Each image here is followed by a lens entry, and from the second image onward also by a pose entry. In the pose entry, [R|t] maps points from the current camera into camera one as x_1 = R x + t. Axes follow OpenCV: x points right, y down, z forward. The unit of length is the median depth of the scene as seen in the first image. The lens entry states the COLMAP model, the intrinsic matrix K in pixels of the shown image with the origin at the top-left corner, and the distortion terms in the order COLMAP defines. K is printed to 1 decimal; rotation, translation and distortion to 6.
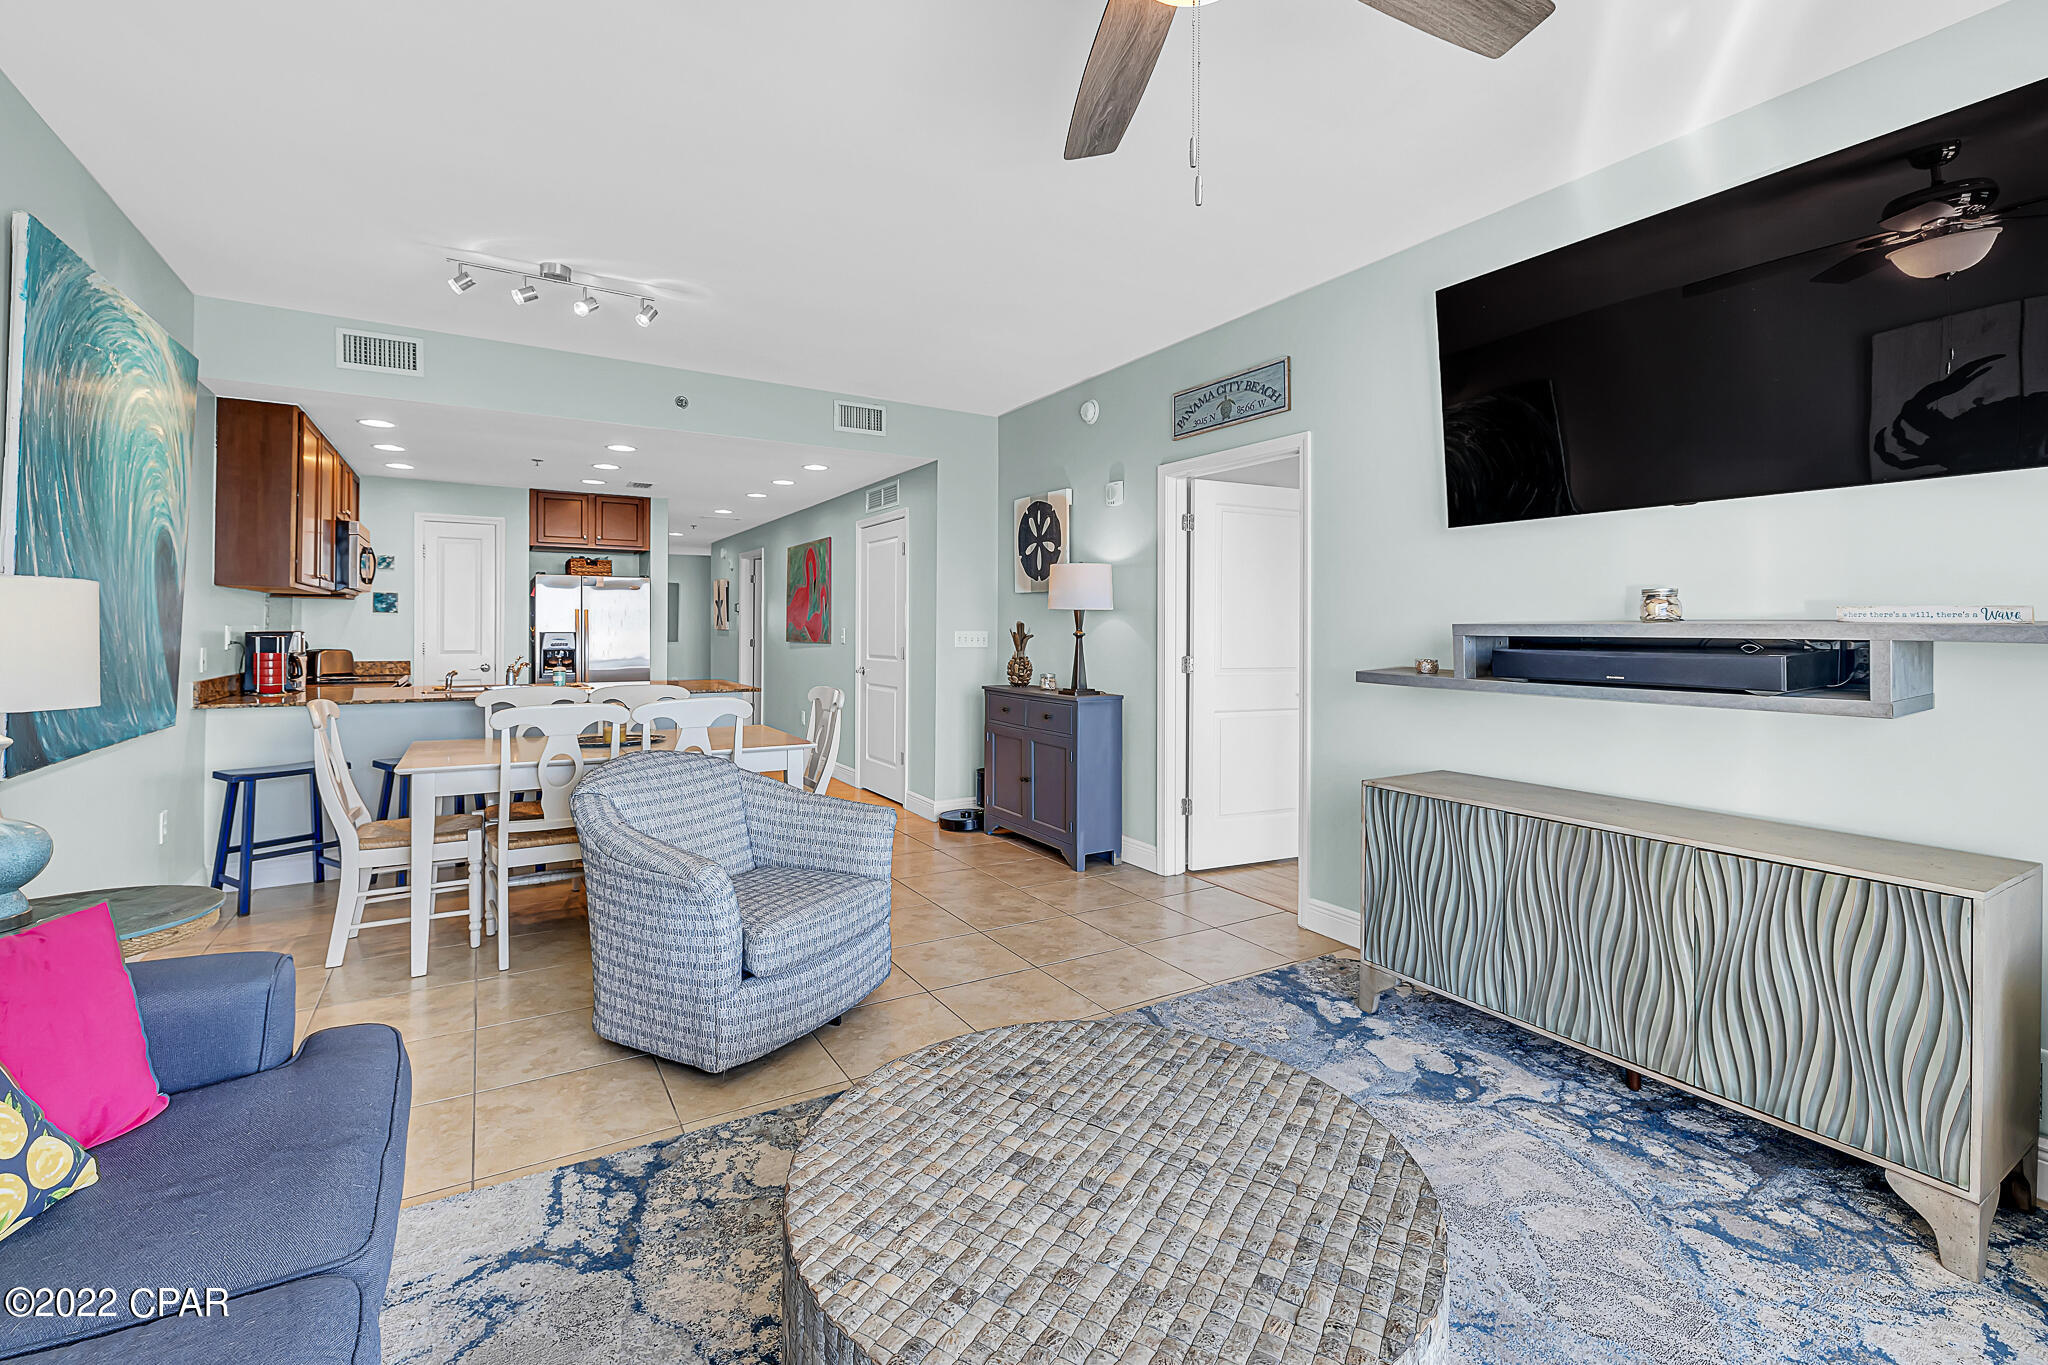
lens RADIAL K [[895.1, 0, 1031.4], [0, 895.1, 631.6], [0, 0, 1]] dist [-0.001286, -0.000735]
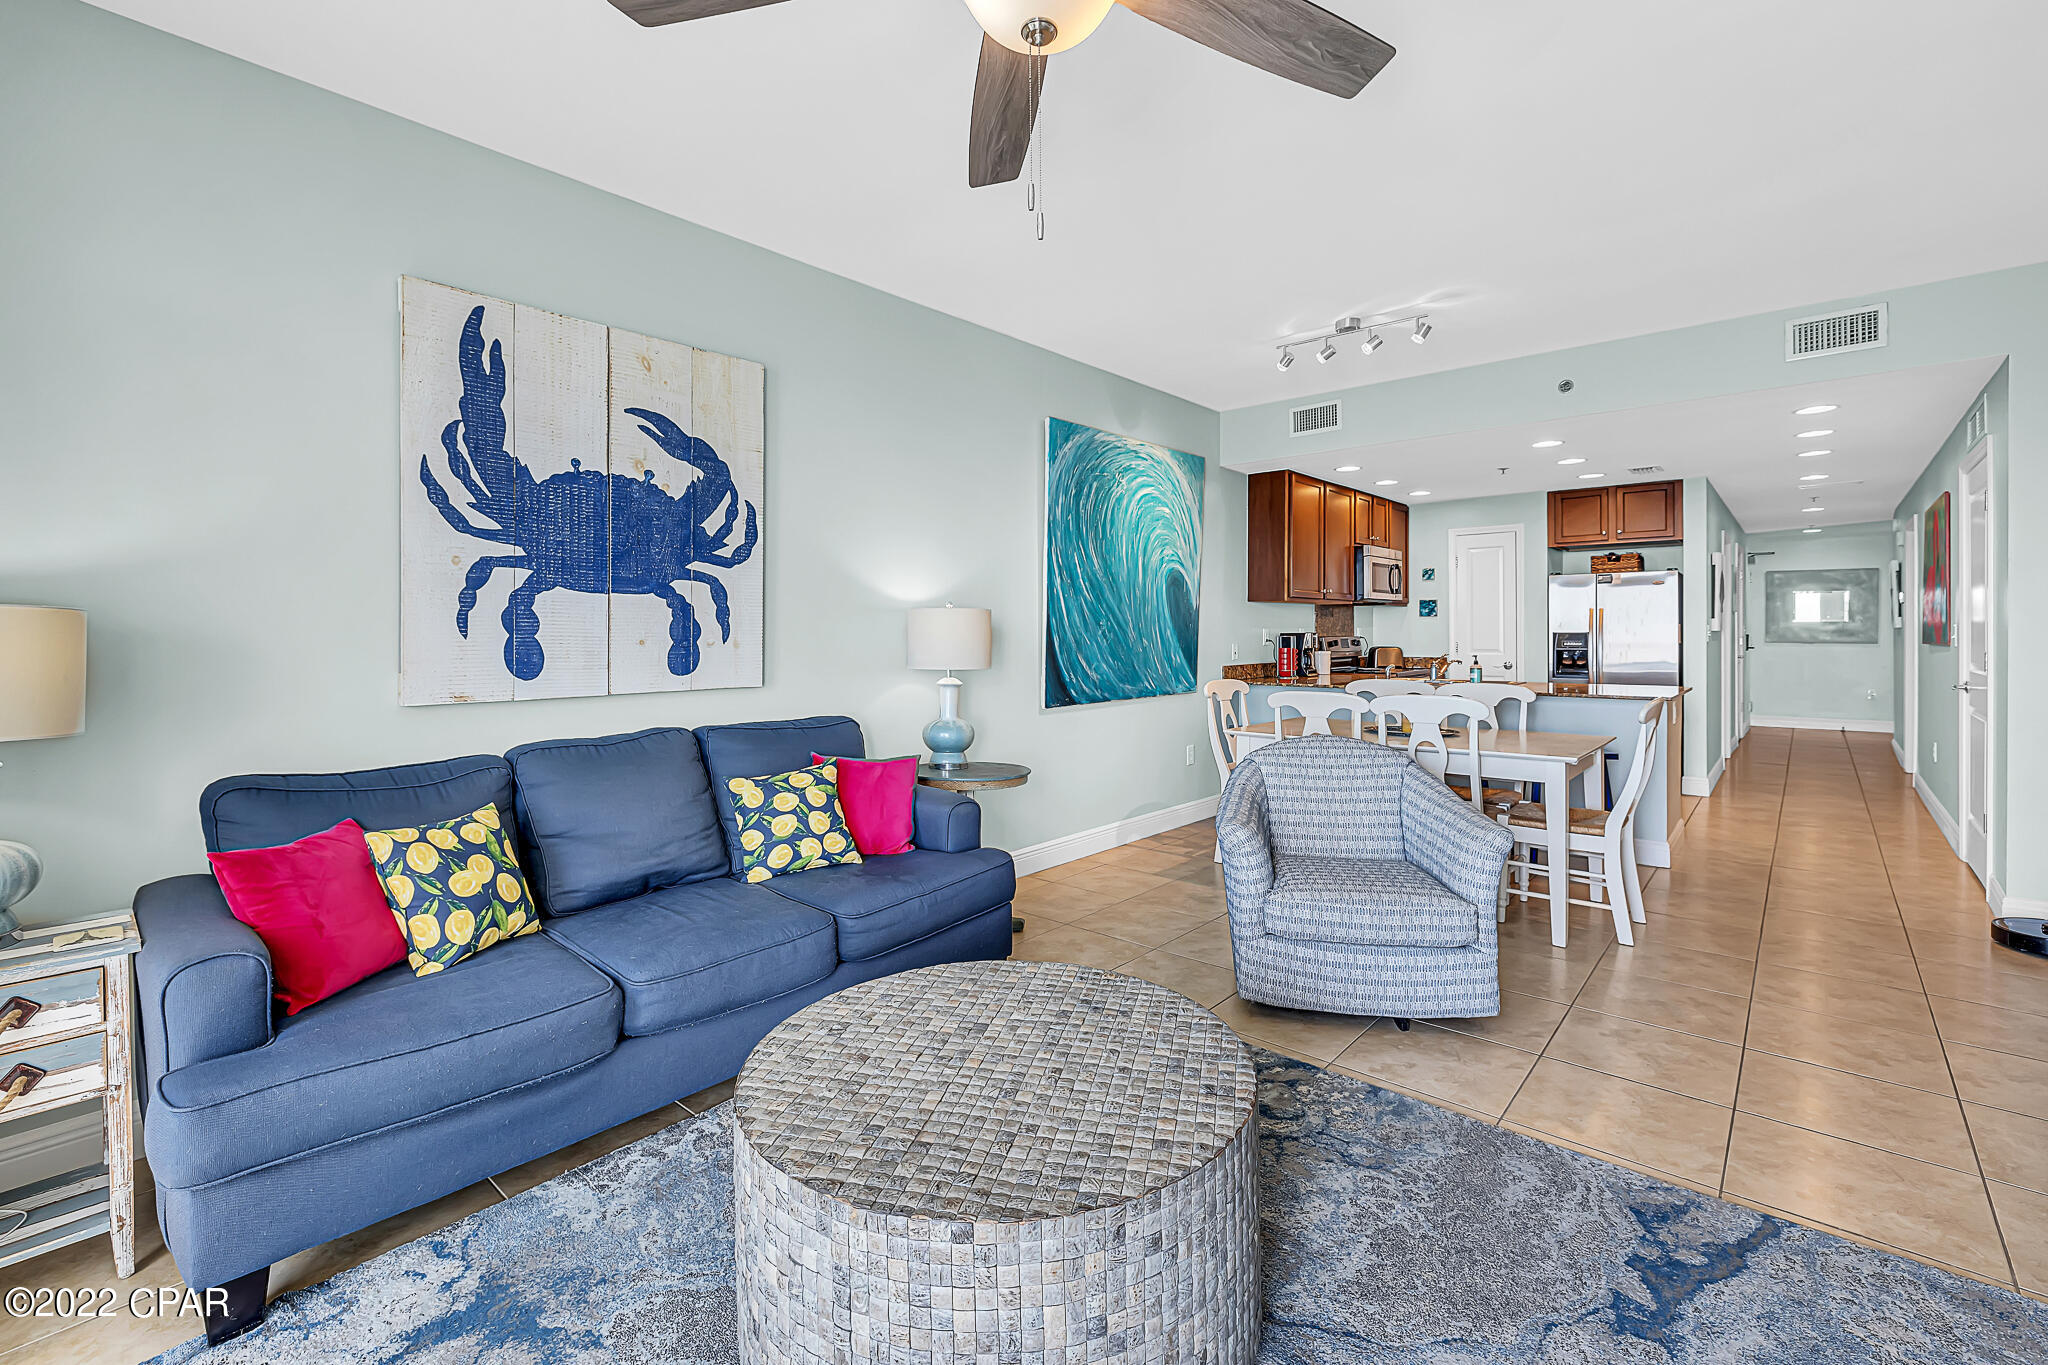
lens RADIAL K [[892.0, 0, 1025.6], [0, 892.0, 638.4], [0, 0, 1]] dist [-0.001323, -0.000068]
pose [[0.293346, 0.001384, -0.956005, 0.500957], [0.004752, 0.999984, 0.002906, 0.004099], [0.955995, -0.005395, 0.293335, 0.267616]]
